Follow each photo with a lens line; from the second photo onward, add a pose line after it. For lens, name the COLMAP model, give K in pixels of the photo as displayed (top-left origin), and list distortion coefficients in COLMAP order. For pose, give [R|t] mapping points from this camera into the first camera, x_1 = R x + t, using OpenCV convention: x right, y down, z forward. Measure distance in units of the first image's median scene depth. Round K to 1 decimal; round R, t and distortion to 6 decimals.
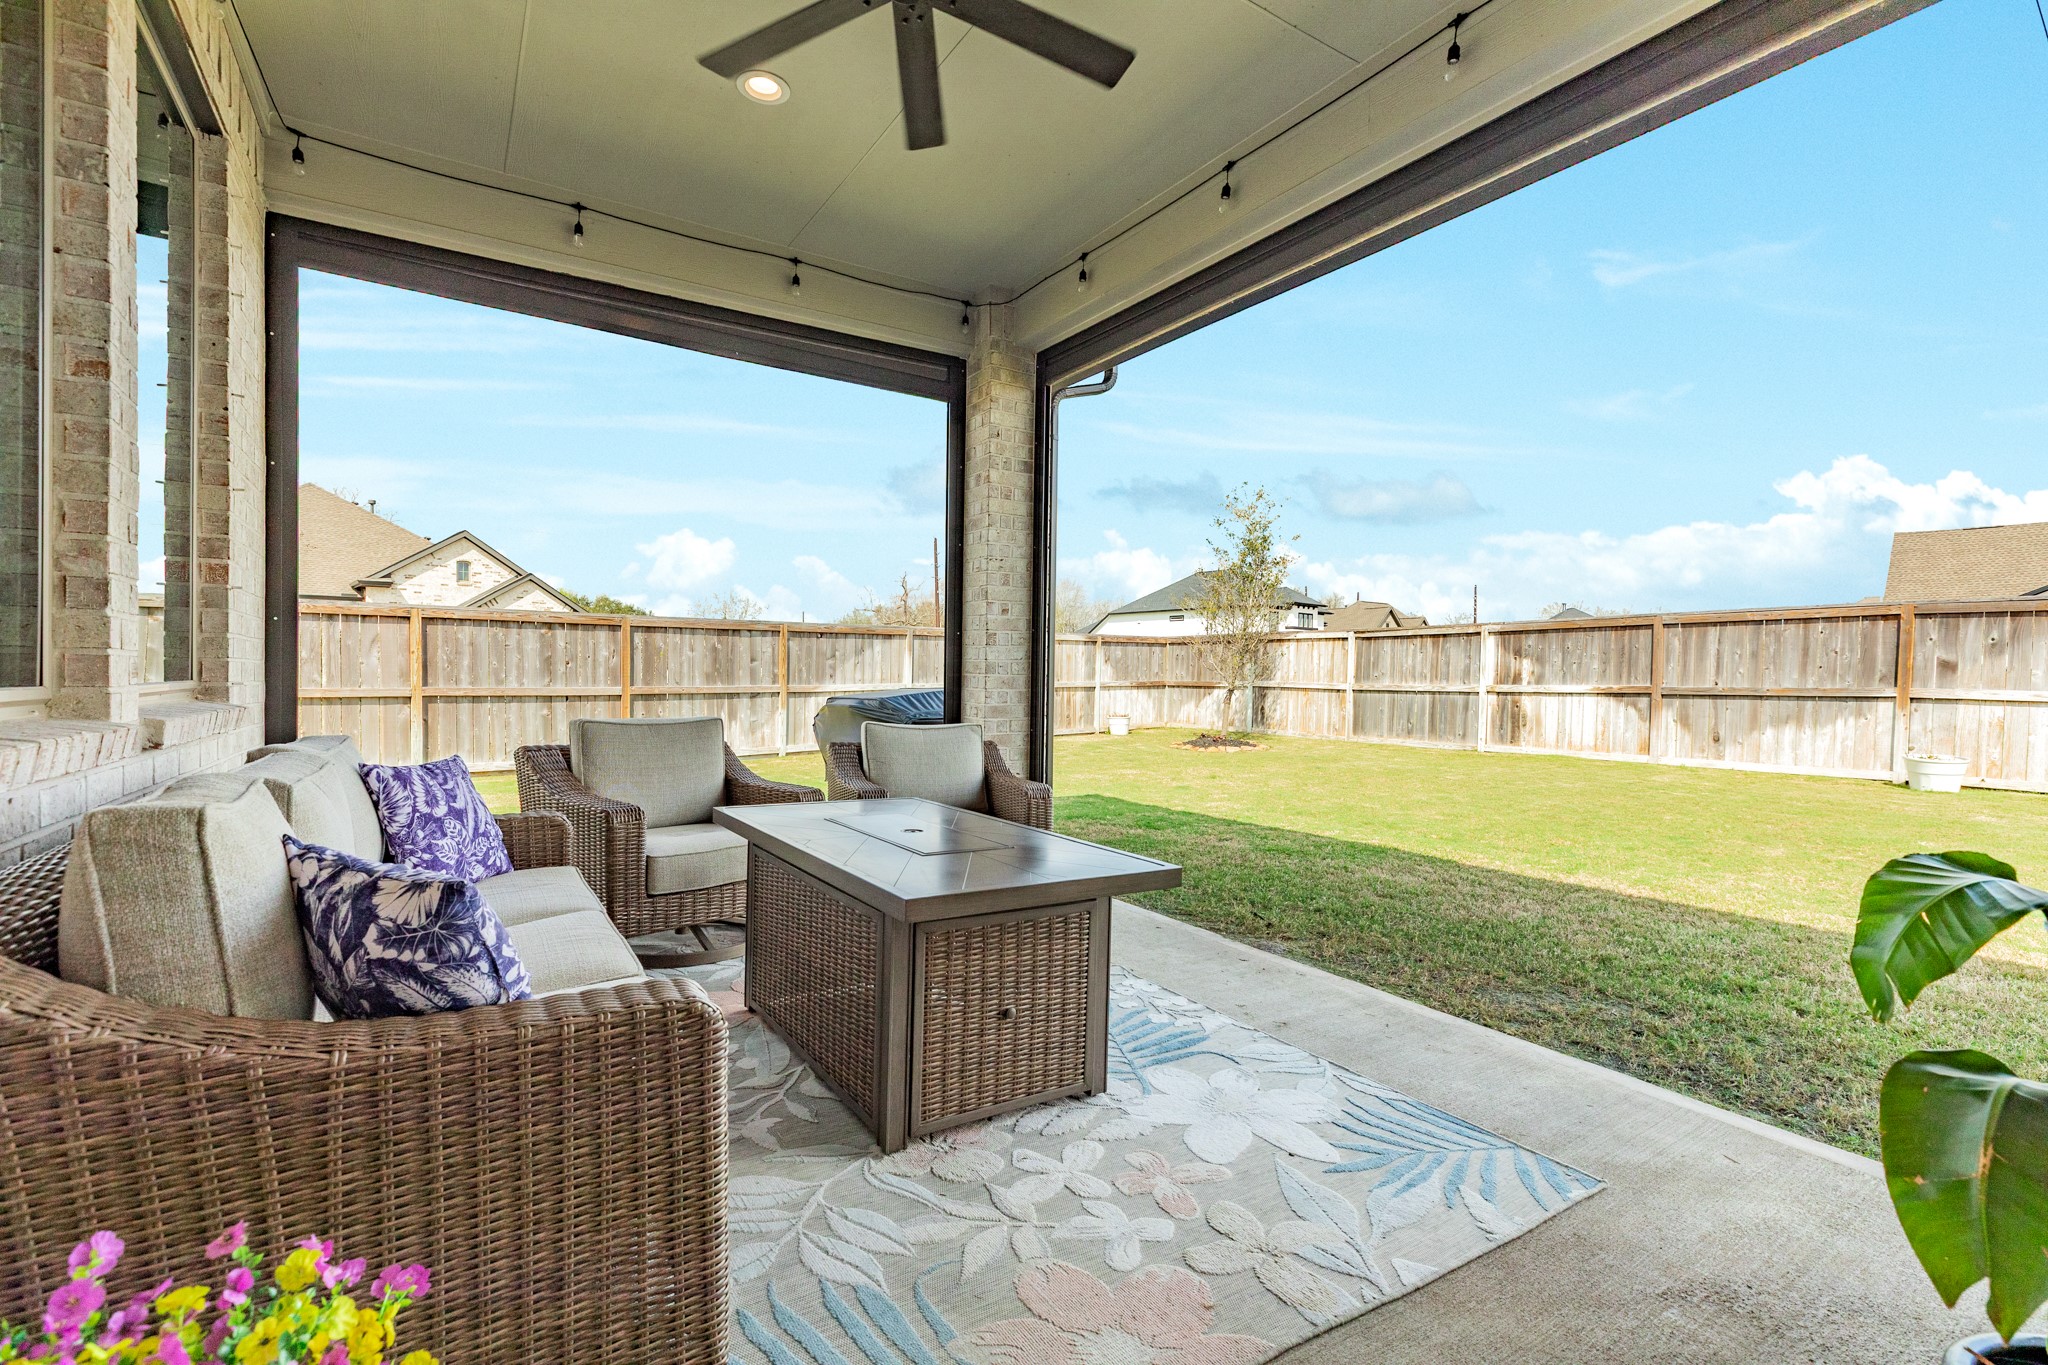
lens RADIAL K [[907.8, 0, 1018.8], [0, 907.8, 689.3], [0, 0, 1]] dist [0.003971, 0.000750]
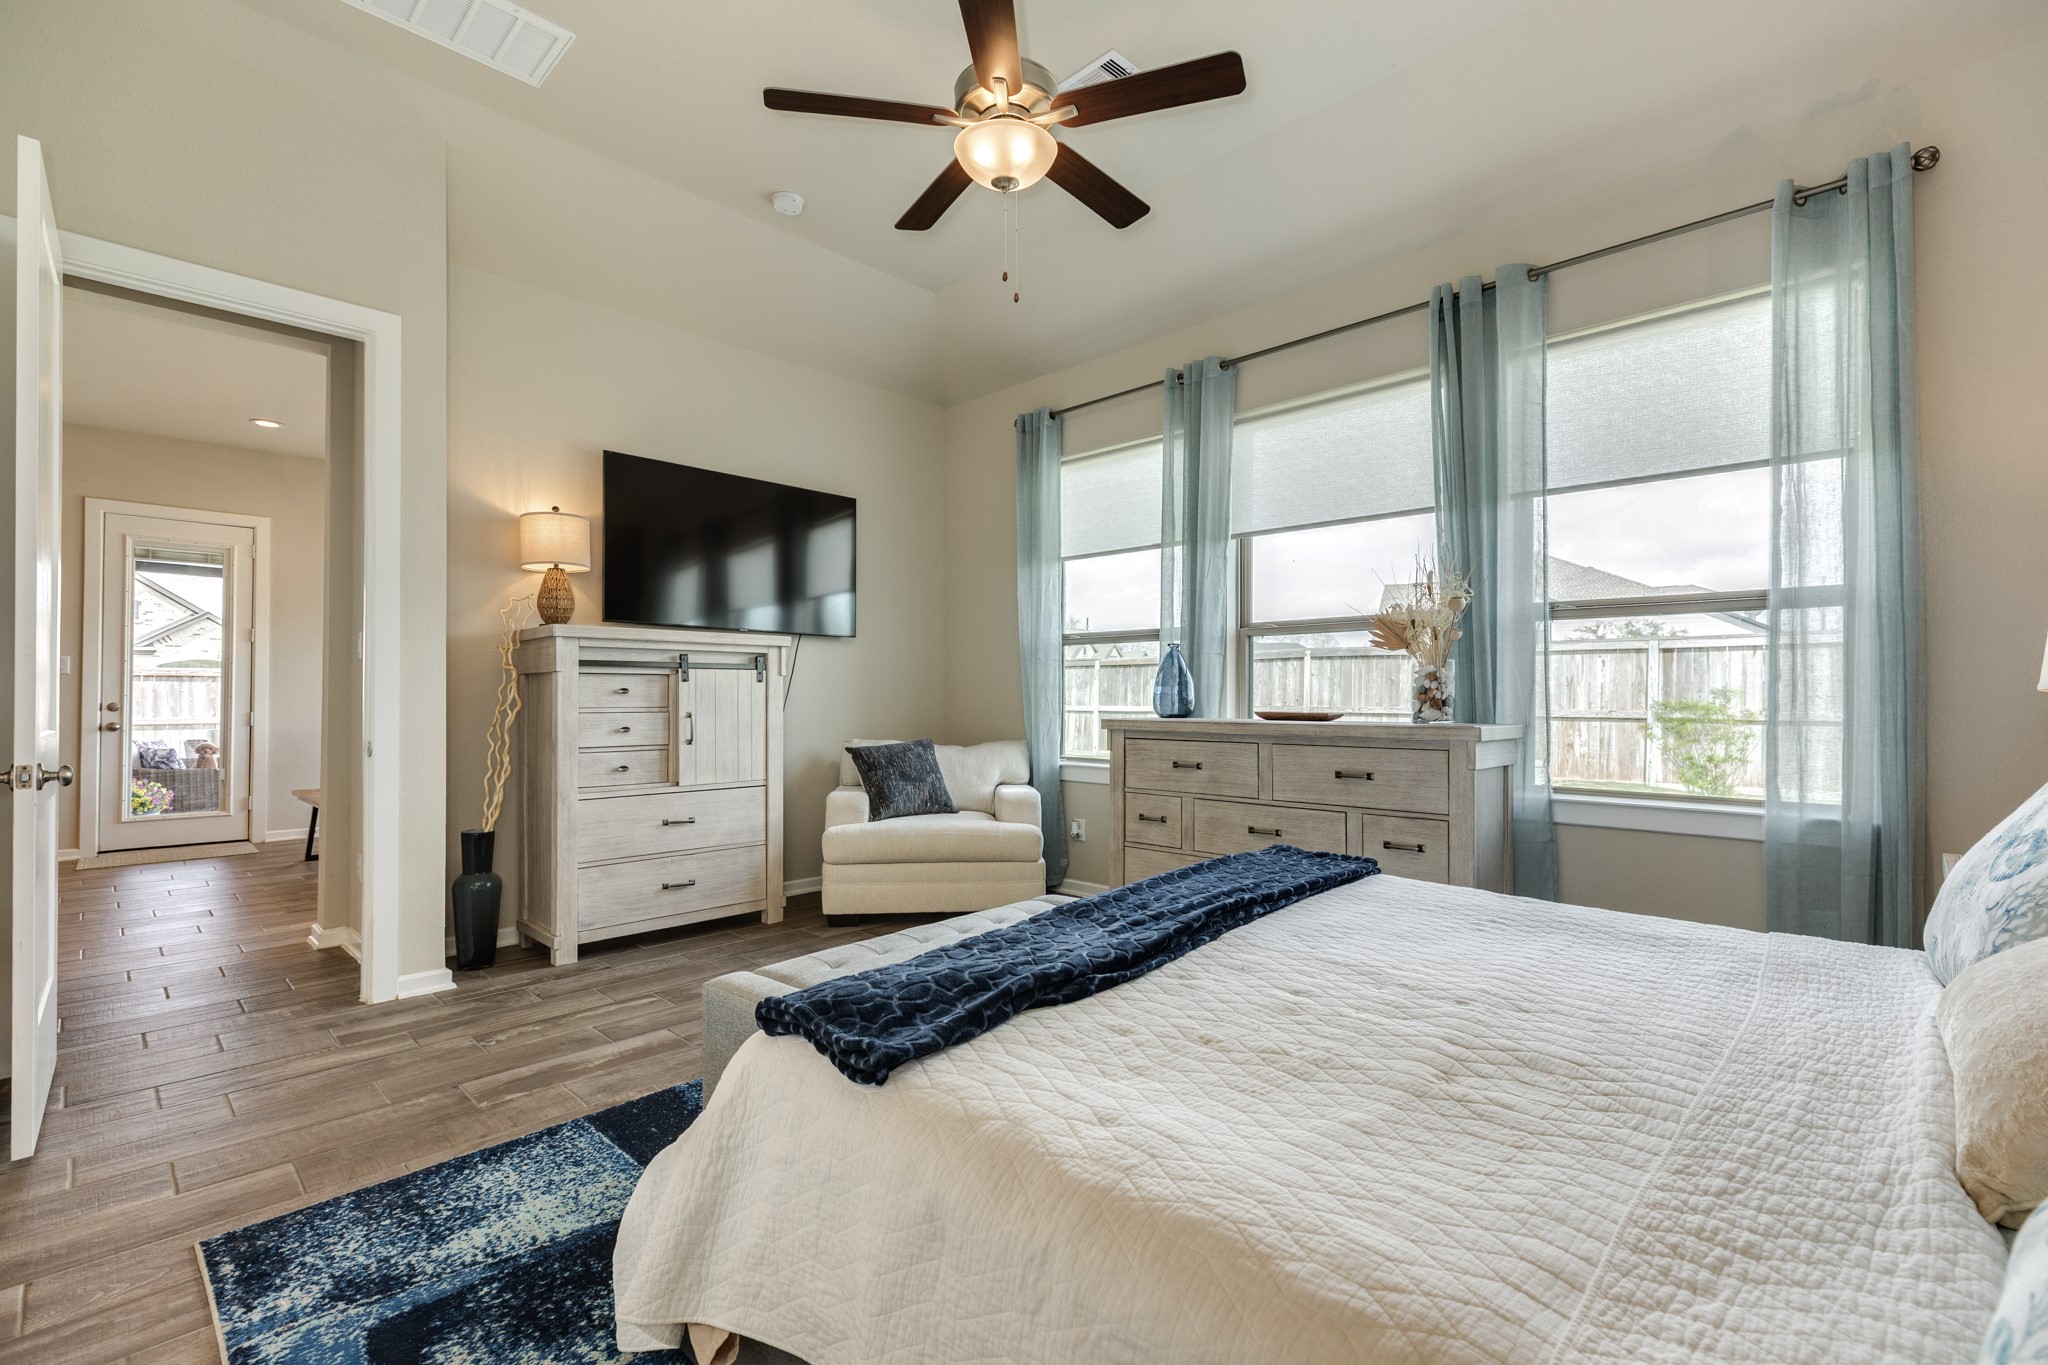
lens RADIAL K [[907.8, 0, 1018.8], [0, 907.8, 689.3], [0, 0, 1]] dist [0.003971, 0.000750]
pose [[0.973578, -0.013336, 0.227965, 0.392829], [0.017852, 0.999683, -0.017760, 0.001137], [-0.227656, 0.021360, 0.973507, -0.696423]]
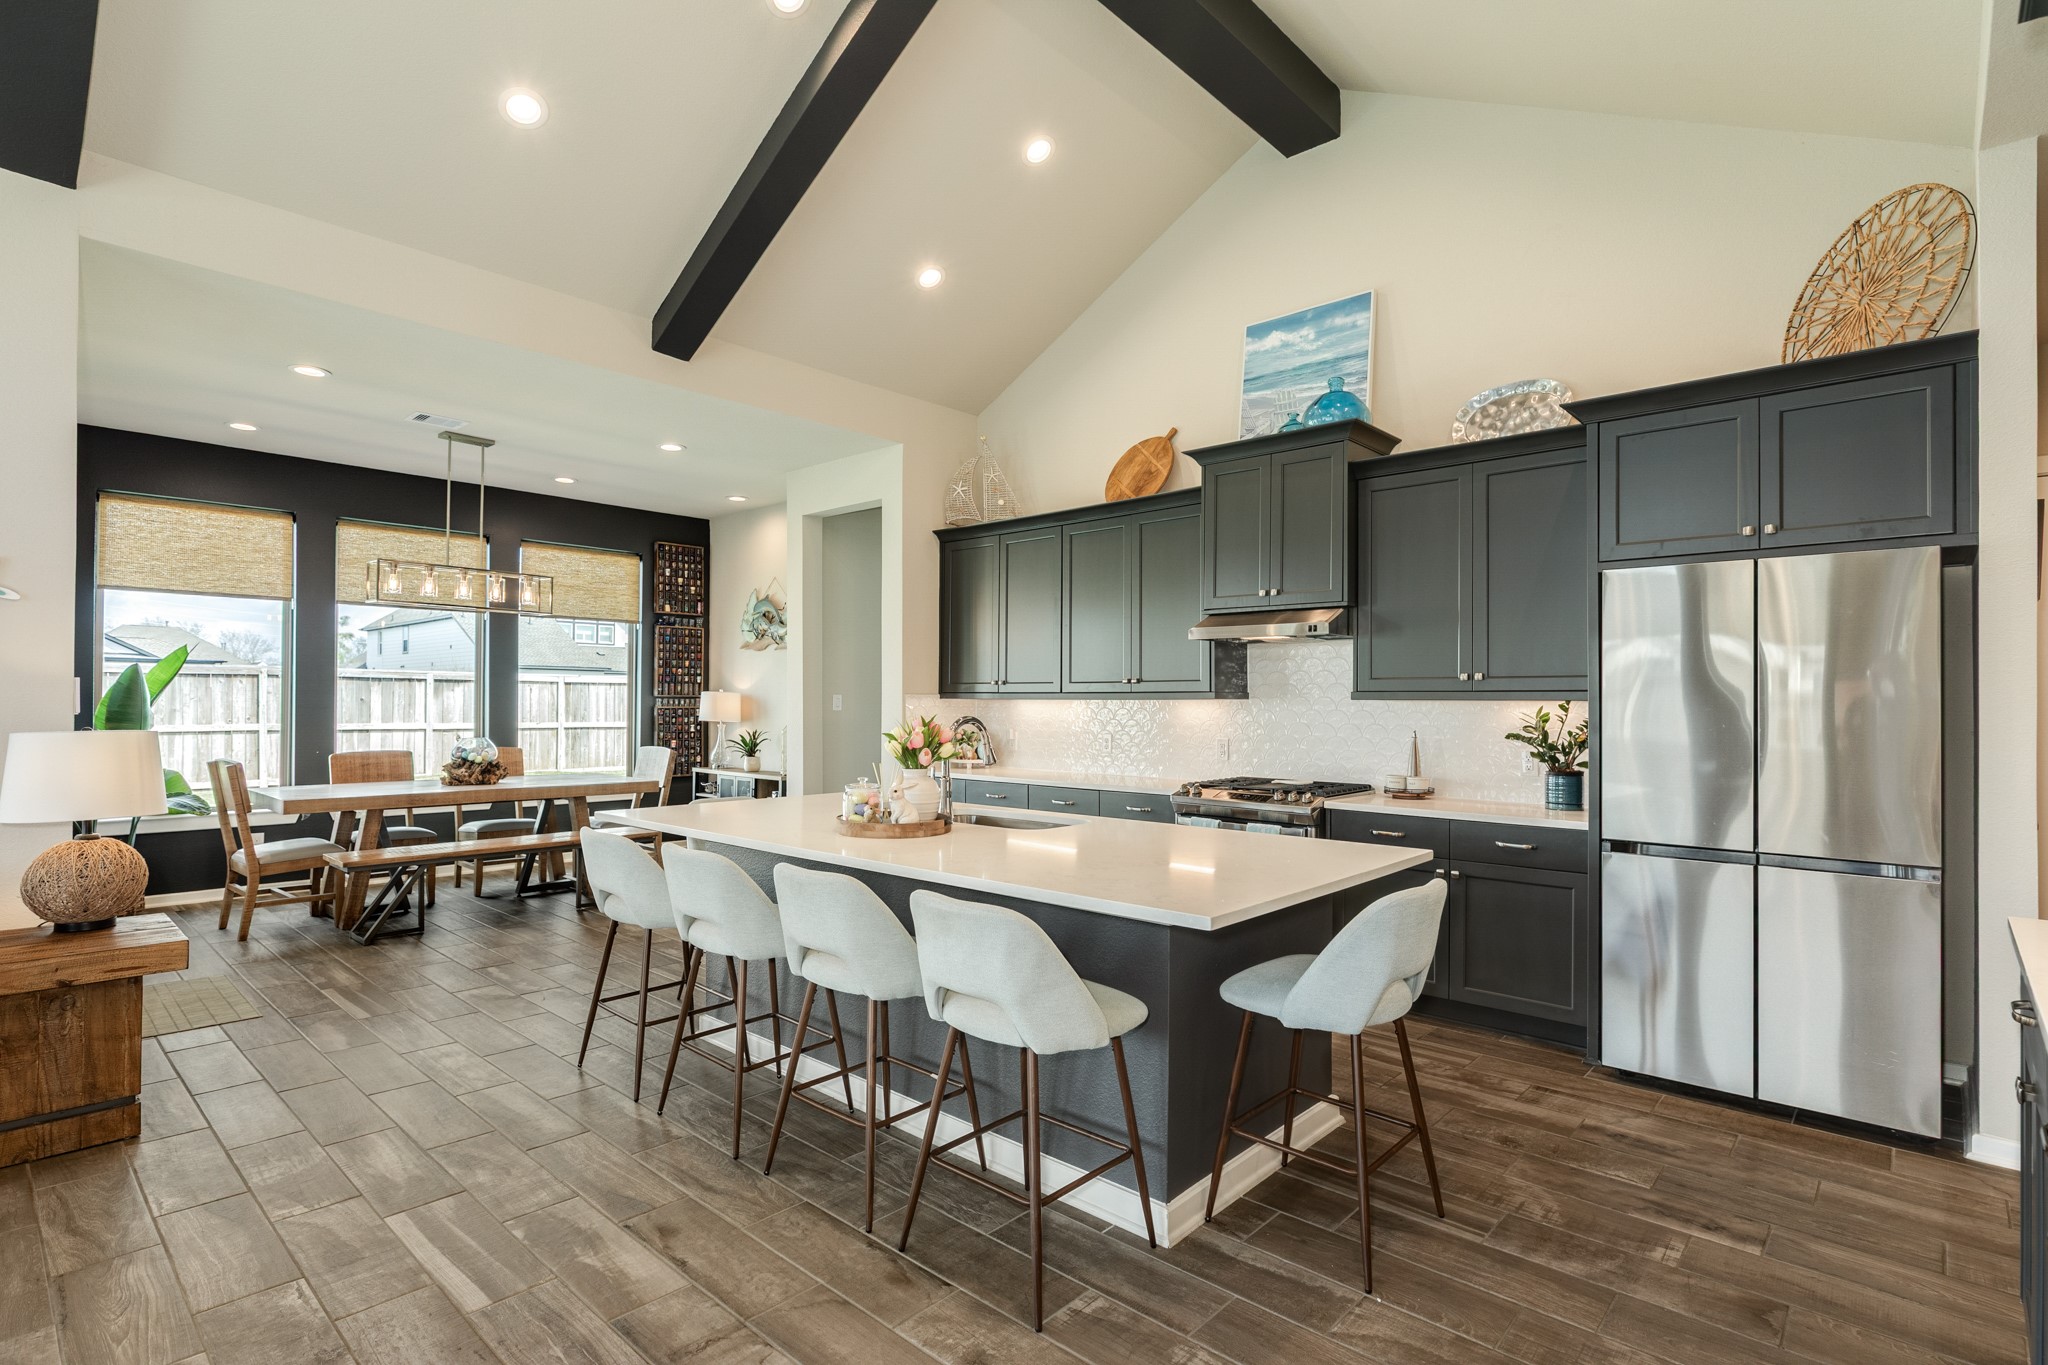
lens RADIAL K [[993.2, 0, 1020.5], [0, 993.2, 691.5], [0, 0, 1]] dist [-0.002545, -0.000010]
pose [[-0.260671, -0.005147, 0.965414, -0.402958], [0.004379, 0.999969, 0.006513, -0.035167], [-0.965418, 0.005926, -0.260640, -0.264676]]
